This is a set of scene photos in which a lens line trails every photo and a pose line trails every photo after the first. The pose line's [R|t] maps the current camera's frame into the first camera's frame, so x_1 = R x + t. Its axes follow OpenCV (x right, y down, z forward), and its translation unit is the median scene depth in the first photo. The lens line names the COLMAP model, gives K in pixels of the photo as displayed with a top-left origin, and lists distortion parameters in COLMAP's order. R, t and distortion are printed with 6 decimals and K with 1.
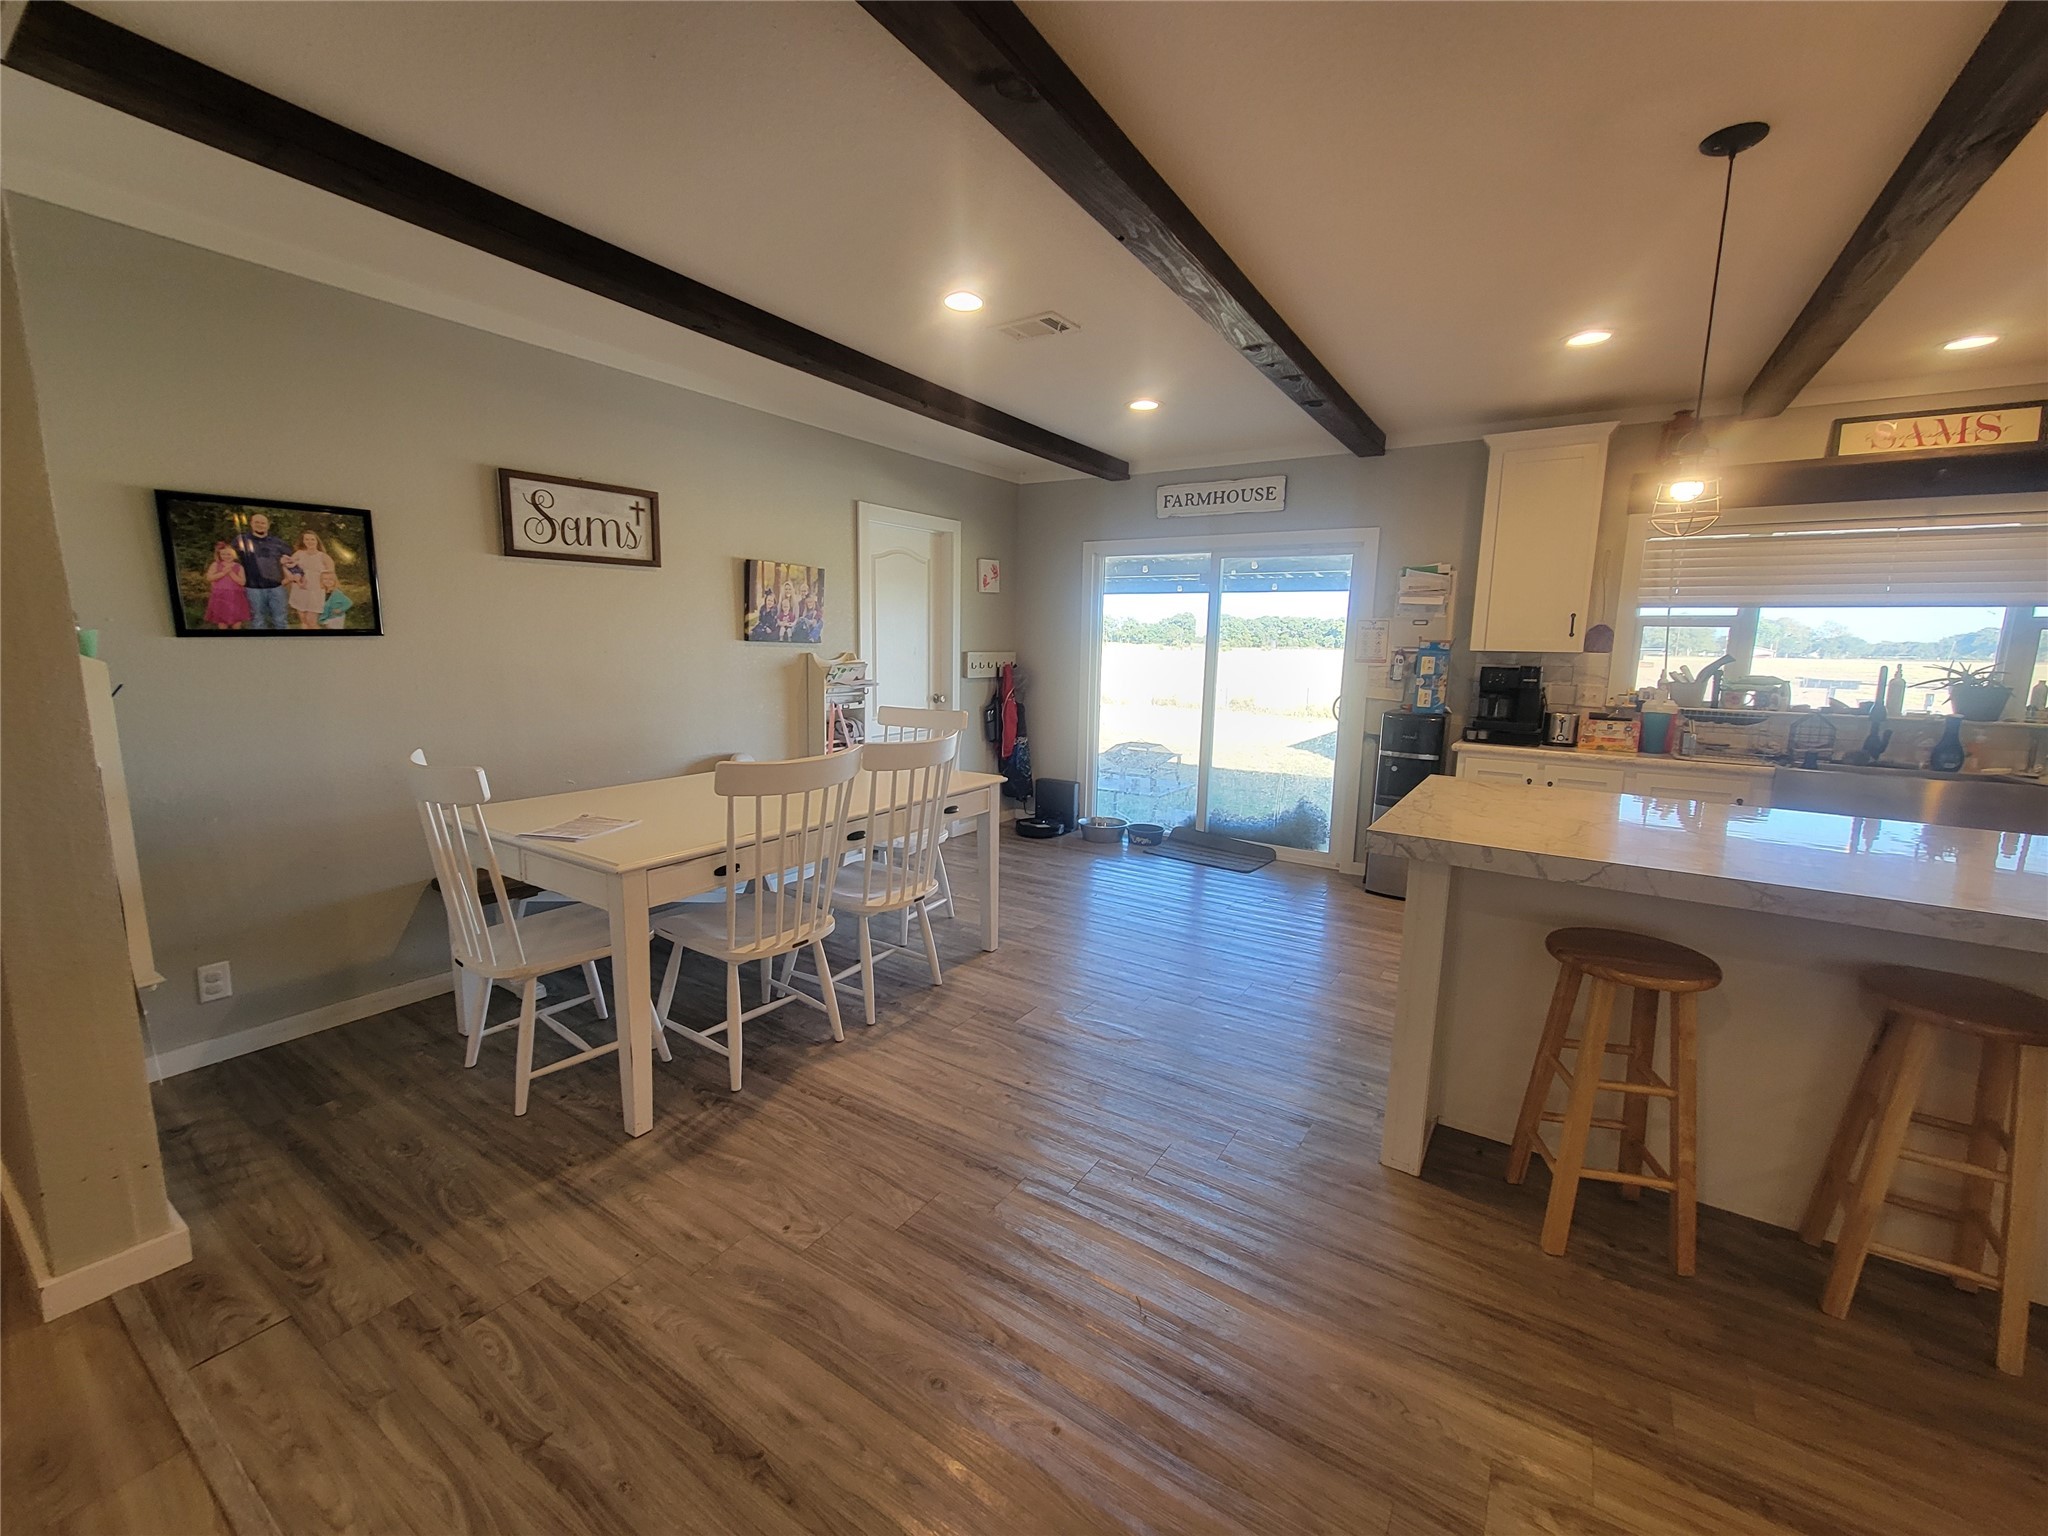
lens RADIAL K [[832.3, 0, 997.5], [0, 832.3, 762.5], [0, 0, 1]] dist [-0.003837, 0.000153]
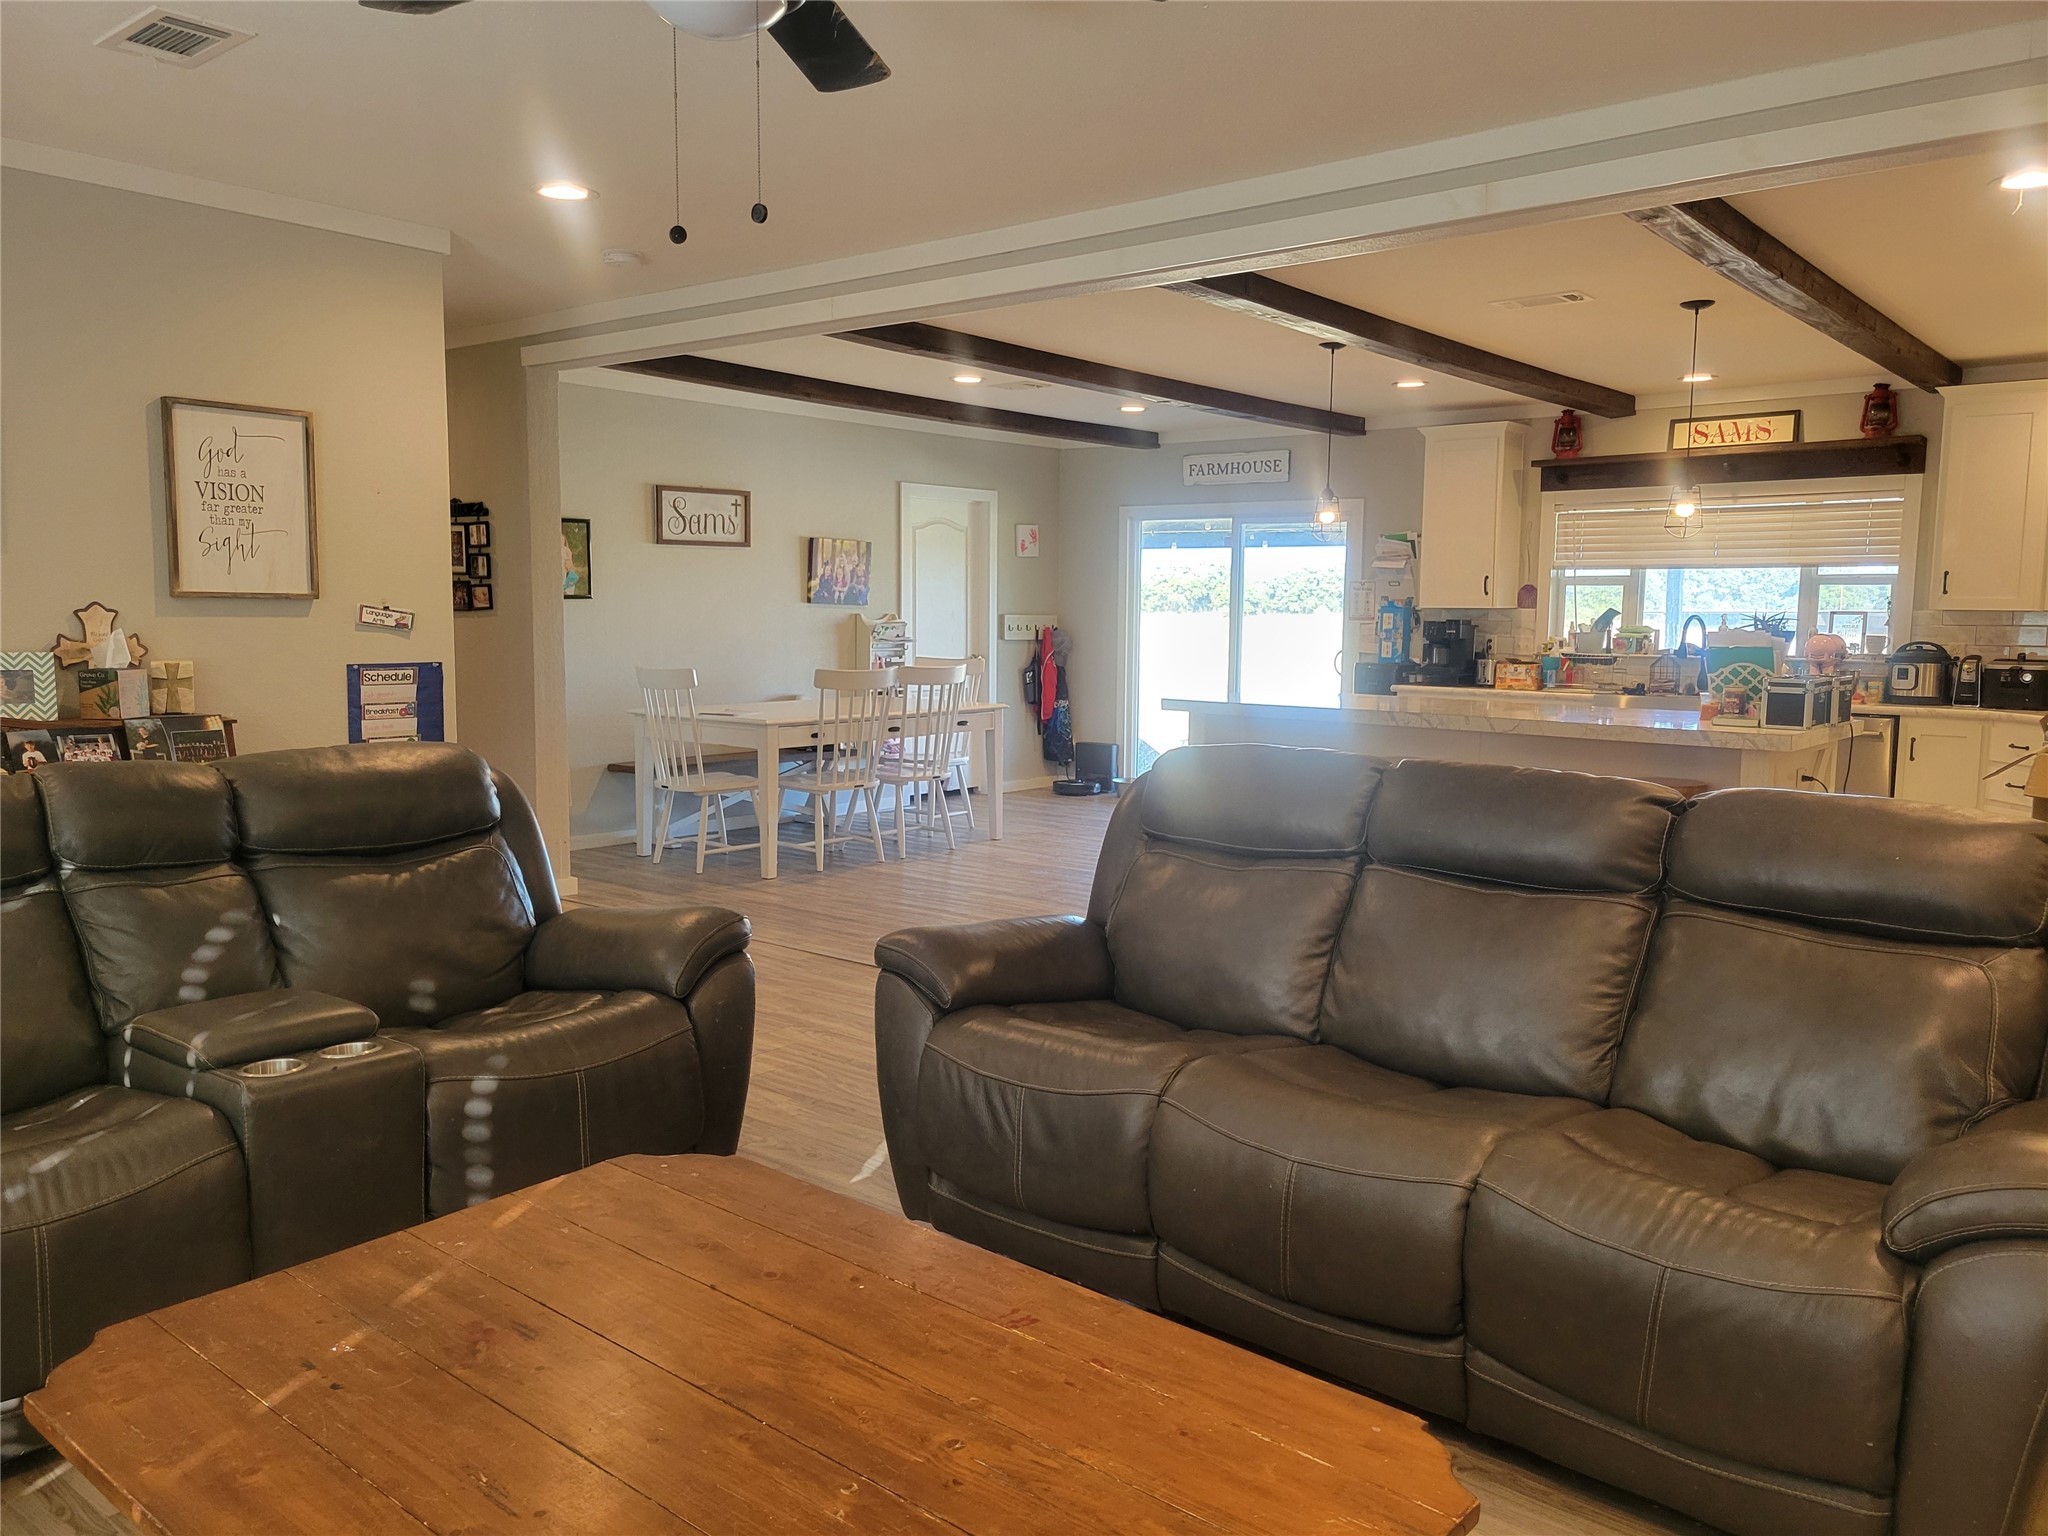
lens RADIAL K [[1554.7, 0, 1020.3], [0, 1554.7, 771.0], [0, 0, 1]] dist [0.049555, 0.000479]
pose [[0.995500, 0.004625, -0.094649, 0.223767], [-0.008735, 0.999034, -0.043056, 0.194421], [0.094359, 0.043689, 0.994579, -1.224486]]
